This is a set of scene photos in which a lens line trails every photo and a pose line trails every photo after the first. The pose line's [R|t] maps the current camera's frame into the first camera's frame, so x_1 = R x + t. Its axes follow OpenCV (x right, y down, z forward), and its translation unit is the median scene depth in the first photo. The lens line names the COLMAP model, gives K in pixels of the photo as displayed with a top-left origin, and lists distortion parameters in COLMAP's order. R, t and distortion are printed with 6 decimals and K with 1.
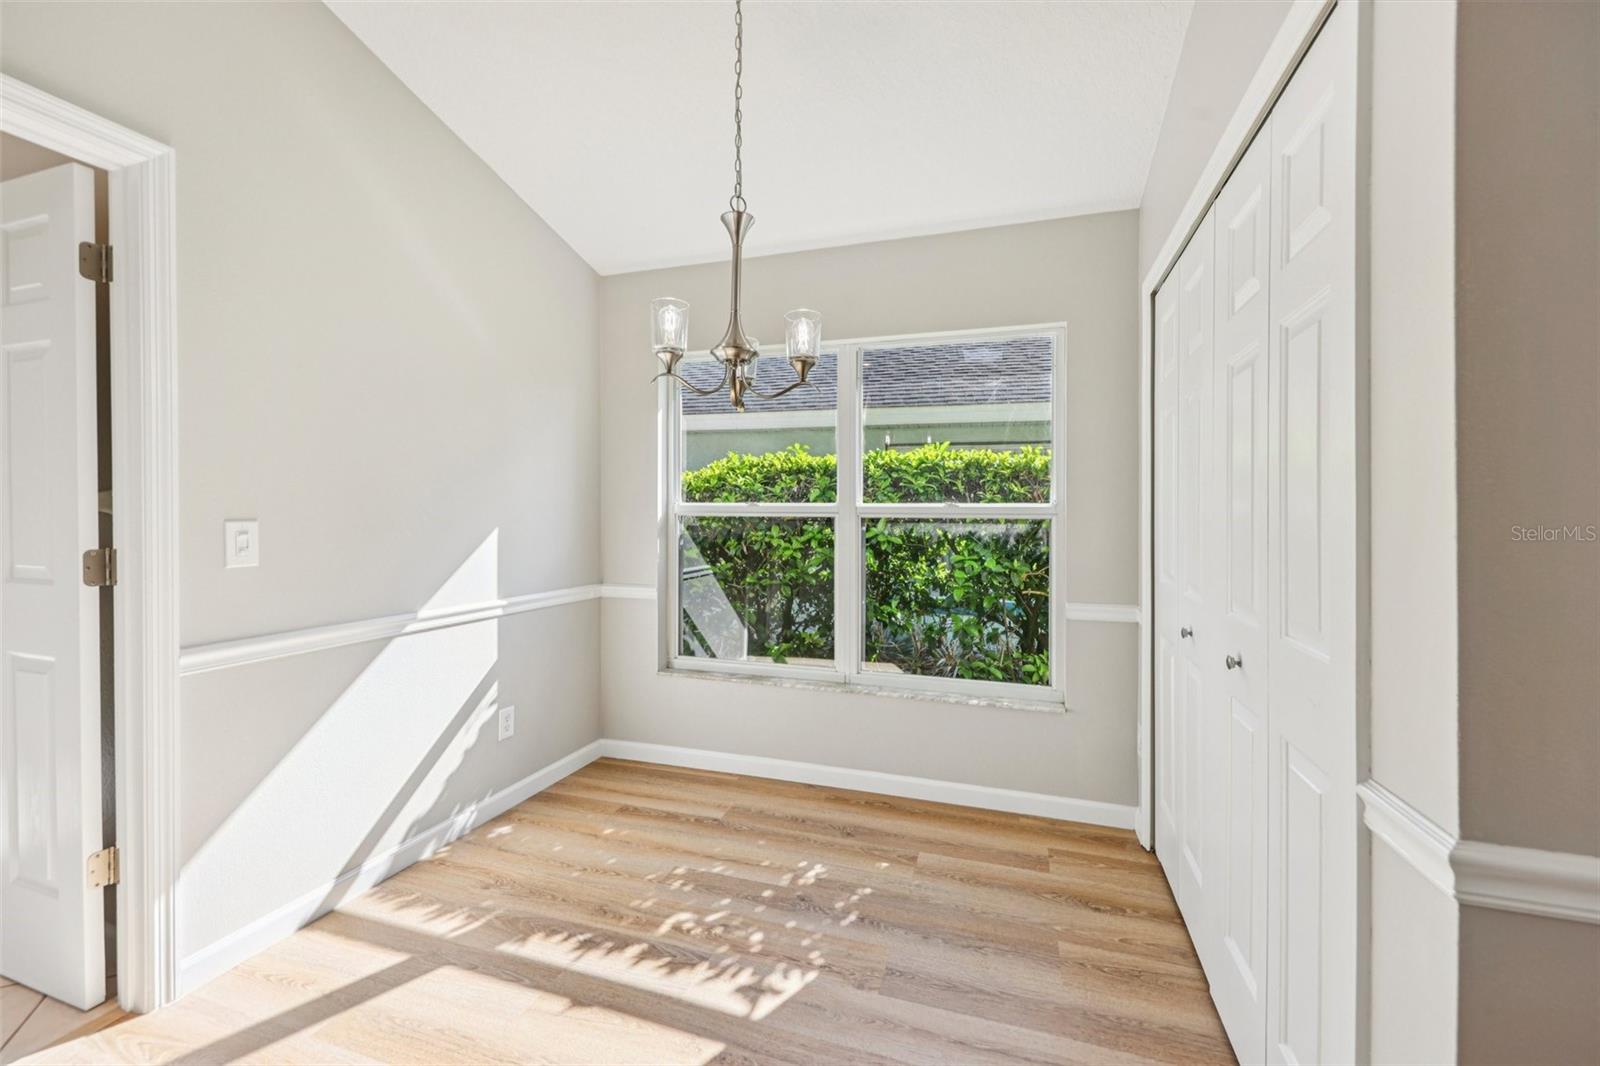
lens RADIAL K [[650.6, 0, 795.9], [0, 650.6, 525.6], [0, 0, 1]] dist [0.002624, -0.000392]
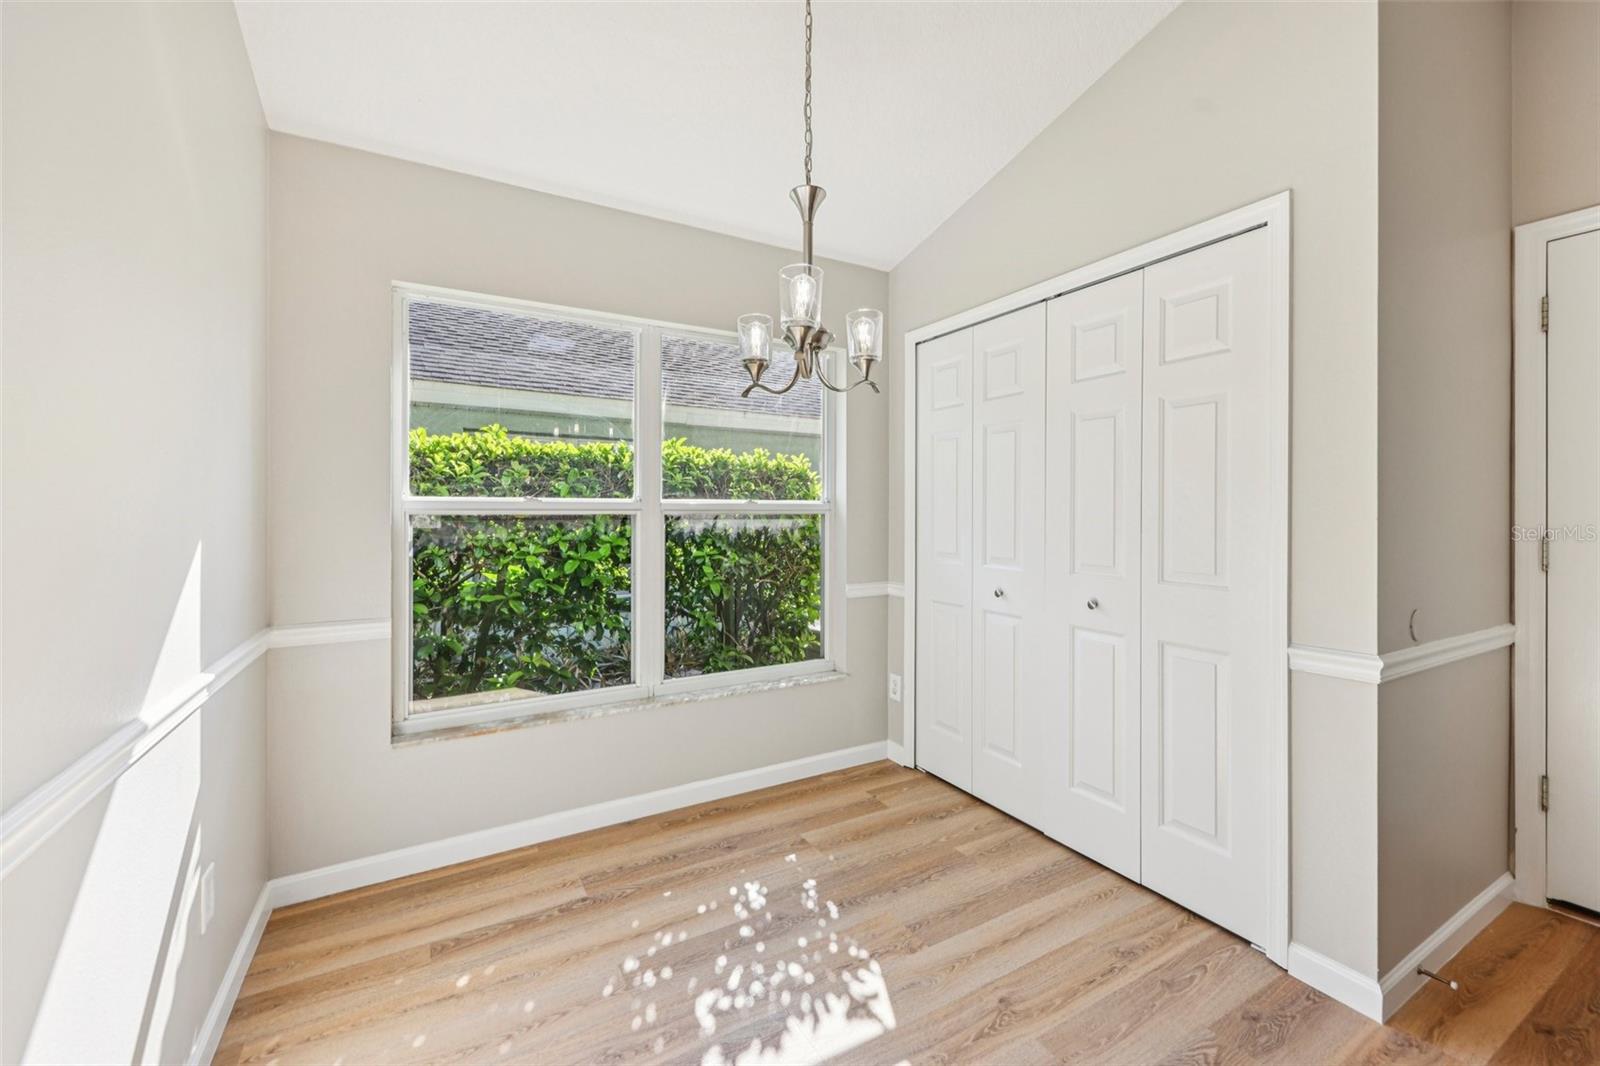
lens RADIAL K [[663.7, 0, 802.2], [0, 663.7, 512.7], [0, 0, 1]] dist [0.005273, -0.000298]
pose [[0.662638, -0.009935, 0.748874, -0.566387], [0.017669, 0.999841, -0.002370, -0.011189], [-0.748731, 0.014802, 0.662708, 0.267521]]
